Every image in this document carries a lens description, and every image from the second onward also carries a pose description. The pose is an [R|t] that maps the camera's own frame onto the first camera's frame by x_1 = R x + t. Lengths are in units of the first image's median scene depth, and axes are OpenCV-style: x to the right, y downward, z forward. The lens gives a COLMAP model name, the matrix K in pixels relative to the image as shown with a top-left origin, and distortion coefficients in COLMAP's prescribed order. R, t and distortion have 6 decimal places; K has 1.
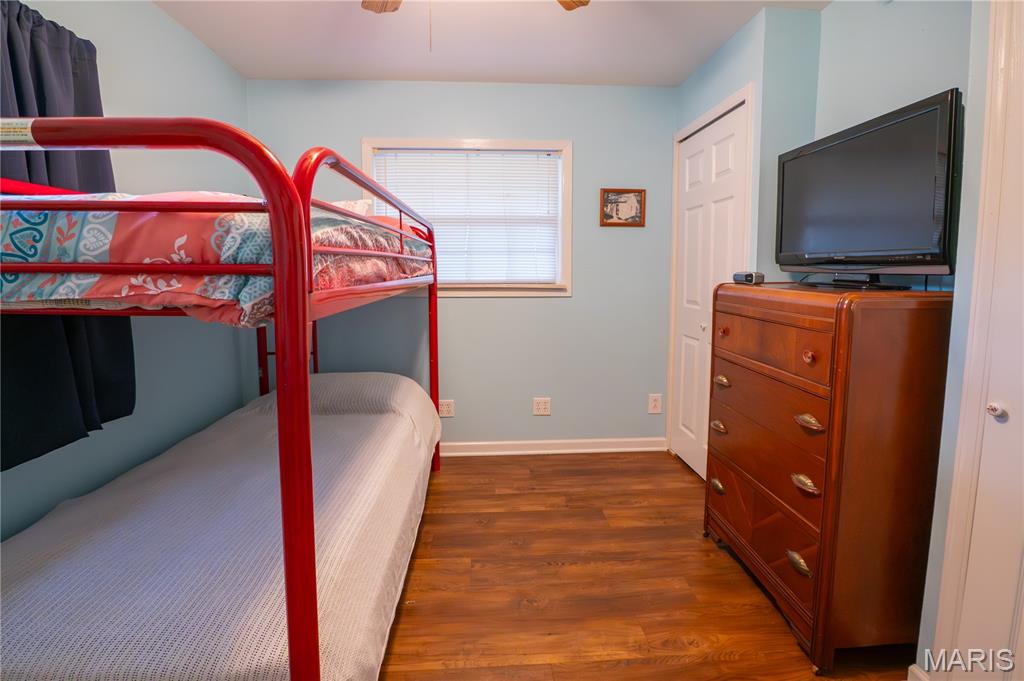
lens RADIAL K [[456.0, 0, 515.0], [0, 456.0, 302.7], [0, 0, 1]] dist [-0.024533, 0.000221]
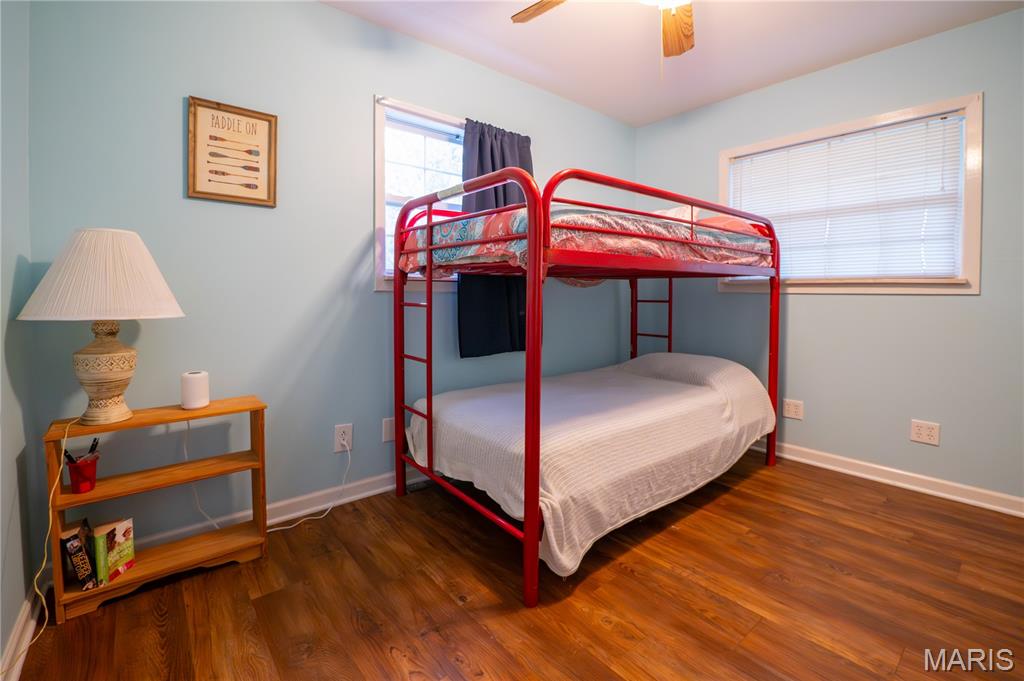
lens RADIAL K [[456.0, 0, 515.0], [0, 456.0, 302.7], [0, 0, 1]] dist [-0.024533, 0.000221]
pose [[0.596729, 0.021662, -0.802150, 0.343413], [-0.065152, 0.997643, -0.021526, 0.089154], [0.799794, 0.065107, 0.596734, -0.073519]]
